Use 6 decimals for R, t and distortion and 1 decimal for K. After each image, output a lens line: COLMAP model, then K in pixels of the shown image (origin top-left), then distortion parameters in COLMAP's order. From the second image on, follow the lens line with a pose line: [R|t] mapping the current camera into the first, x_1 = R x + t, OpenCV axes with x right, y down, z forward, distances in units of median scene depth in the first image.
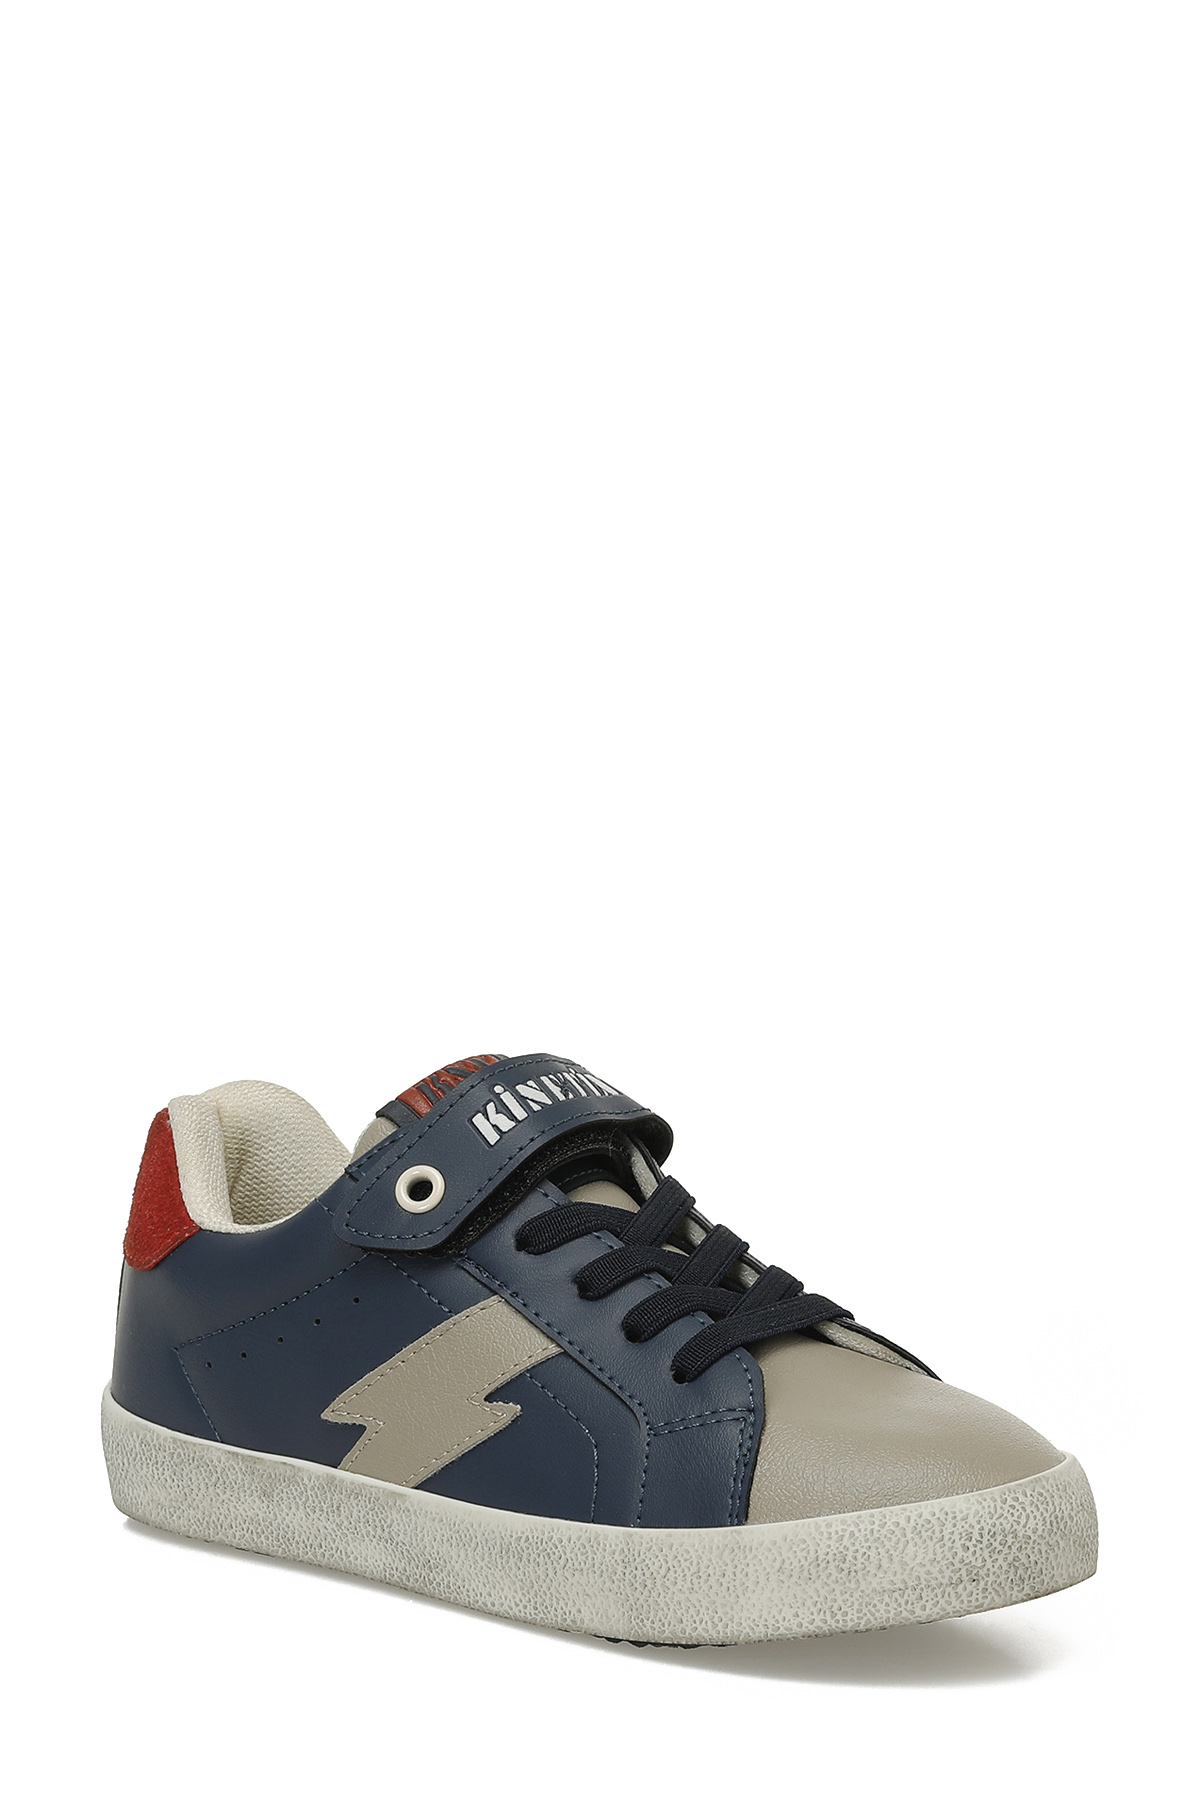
lens RADIAL K [[6079.2, 0, 604.0], [0, 6079.2, 901.7], [0, 0, 1]] dist [-0.042919, 0.000000]
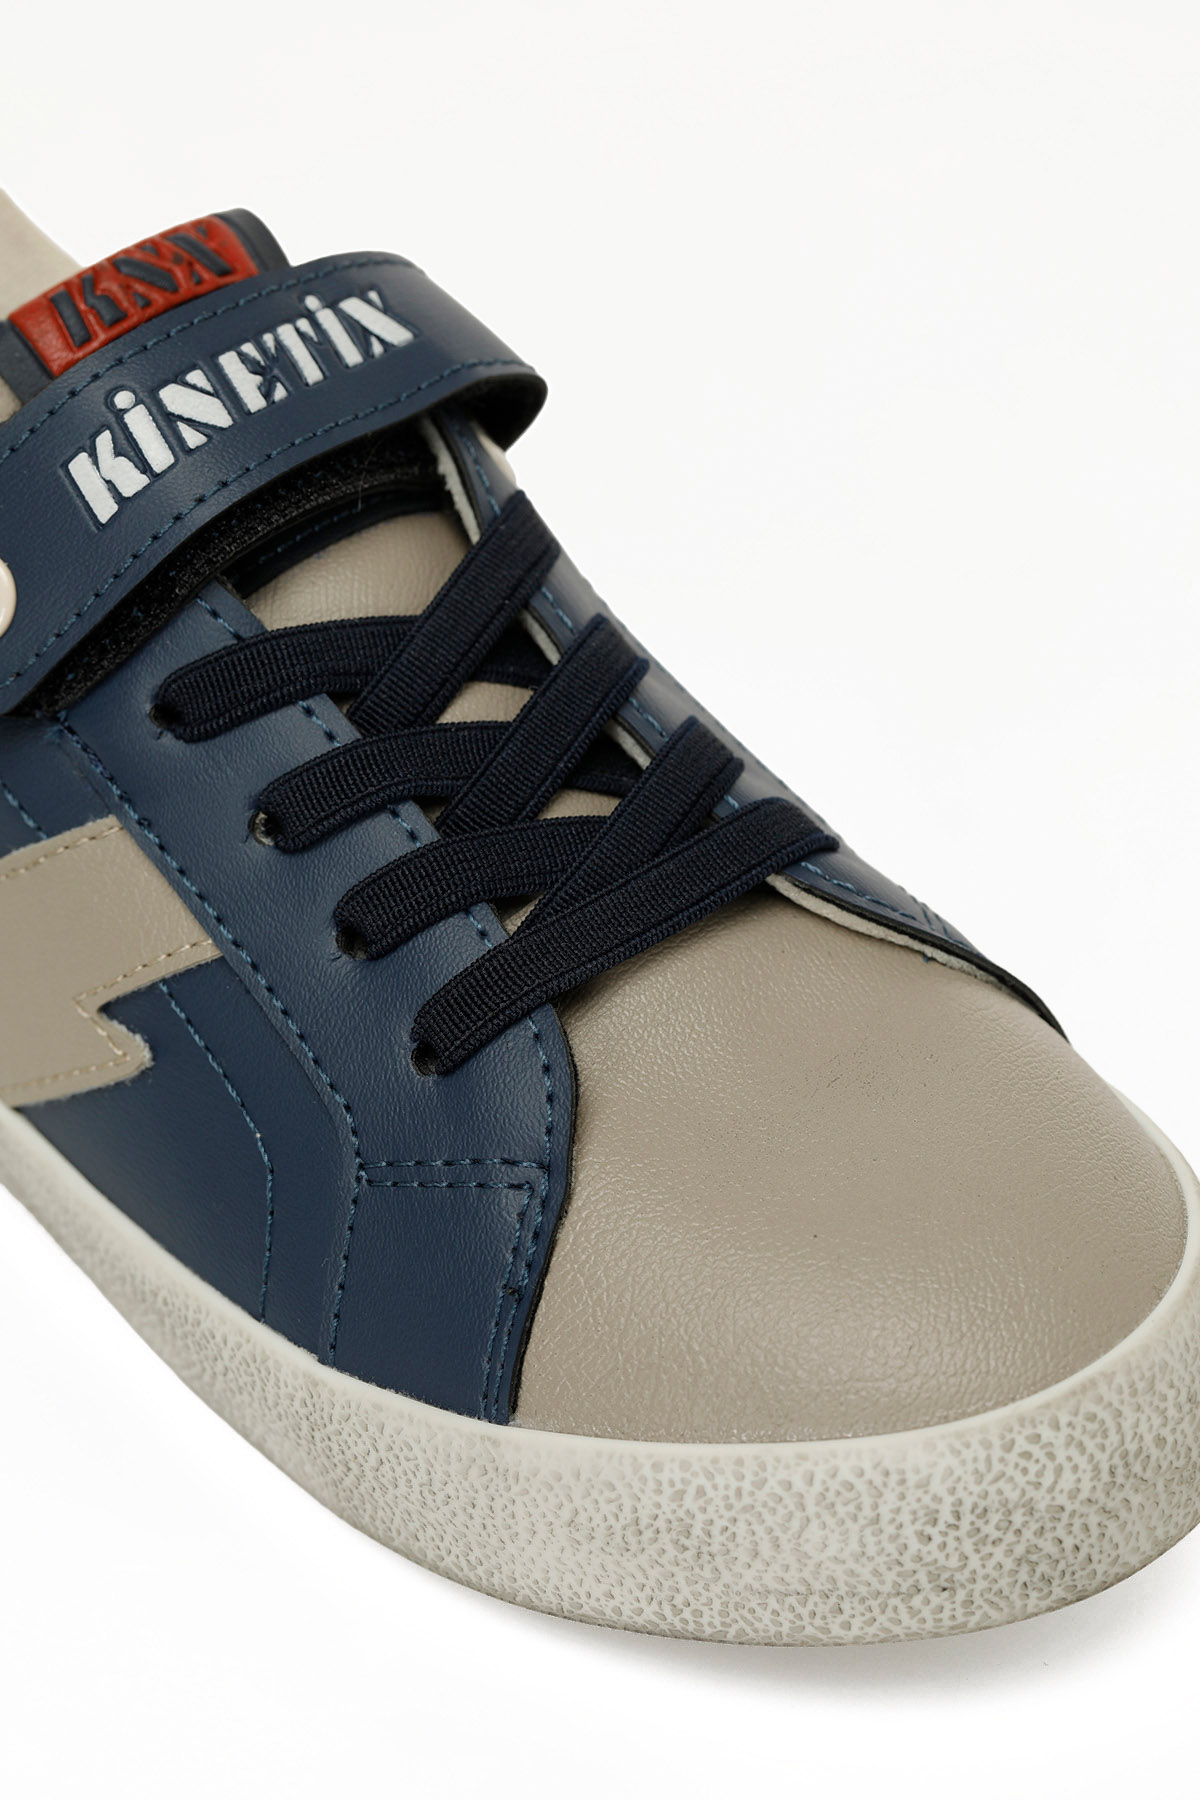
lens RADIAL K [[6079.2, 0, 595.9], [0, 6079.2, 901.3], [0, 0, 1]] dist [-0.042919, 0.000000]
pose [[0.984046, 0.048274, -0.171239, 0.113103], [0.028414, 0.907488, 0.419116, -0.145995], [0.175630, -0.417295, 0.891639, 0.563485]]
